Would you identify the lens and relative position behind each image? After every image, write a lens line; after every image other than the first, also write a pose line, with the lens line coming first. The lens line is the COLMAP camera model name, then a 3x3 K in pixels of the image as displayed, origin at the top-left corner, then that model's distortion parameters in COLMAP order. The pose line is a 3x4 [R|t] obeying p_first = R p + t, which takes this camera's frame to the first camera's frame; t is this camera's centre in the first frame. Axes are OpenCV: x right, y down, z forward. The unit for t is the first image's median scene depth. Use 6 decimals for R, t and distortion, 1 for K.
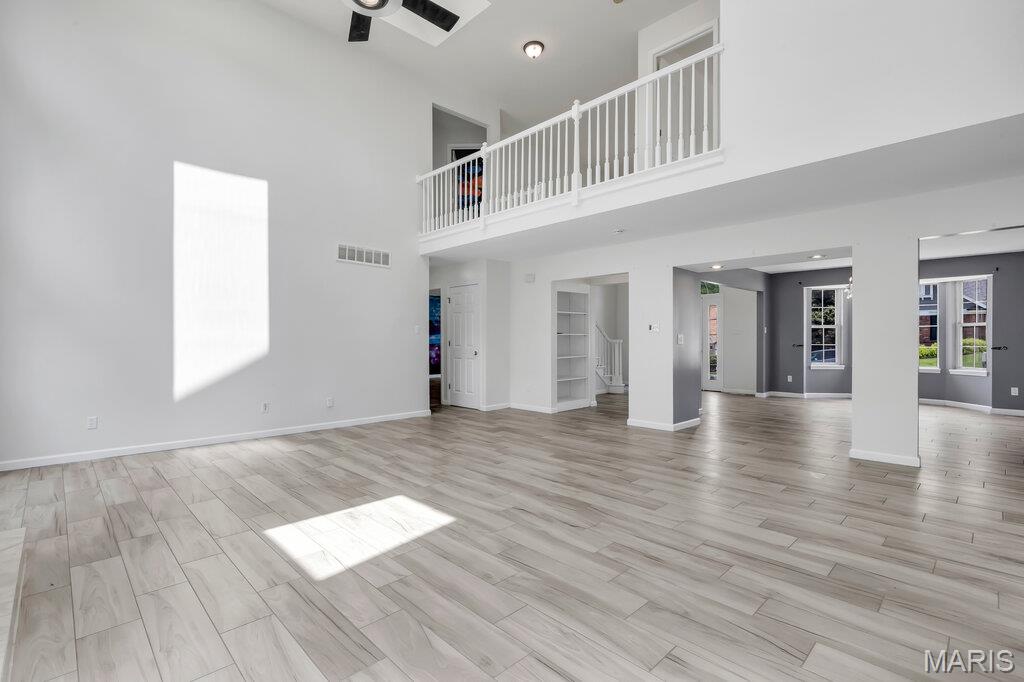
lens RADIAL K [[469.4, 0, 507.6], [0, 469.4, 341.3], [0, 0, 1]] dist [-0.004211, 0.001483]
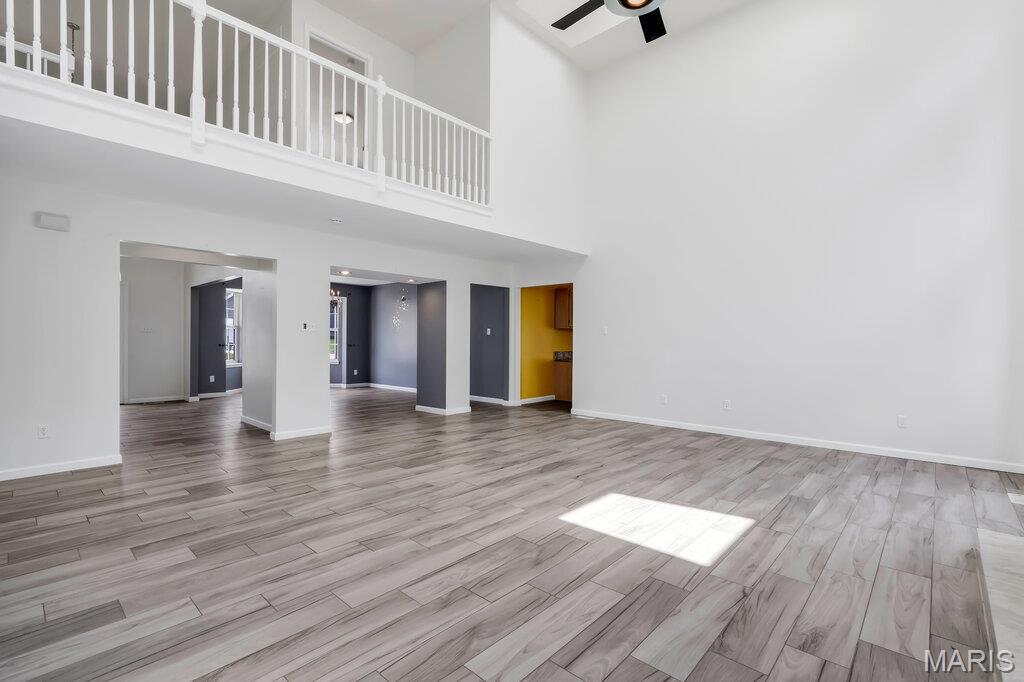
lens RADIAL K [[469.4, 0, 507.3], [0, 469.4, 340.8], [0, 0, 1]] dist [-0.004211, 0.001483]
pose [[-0.053131, -0.000244, 0.998588, -1.074122], [0.000433, 1.000000, 0.000267, -0.001670], [-0.998587, 0.000446, -0.053131, 1.118064]]
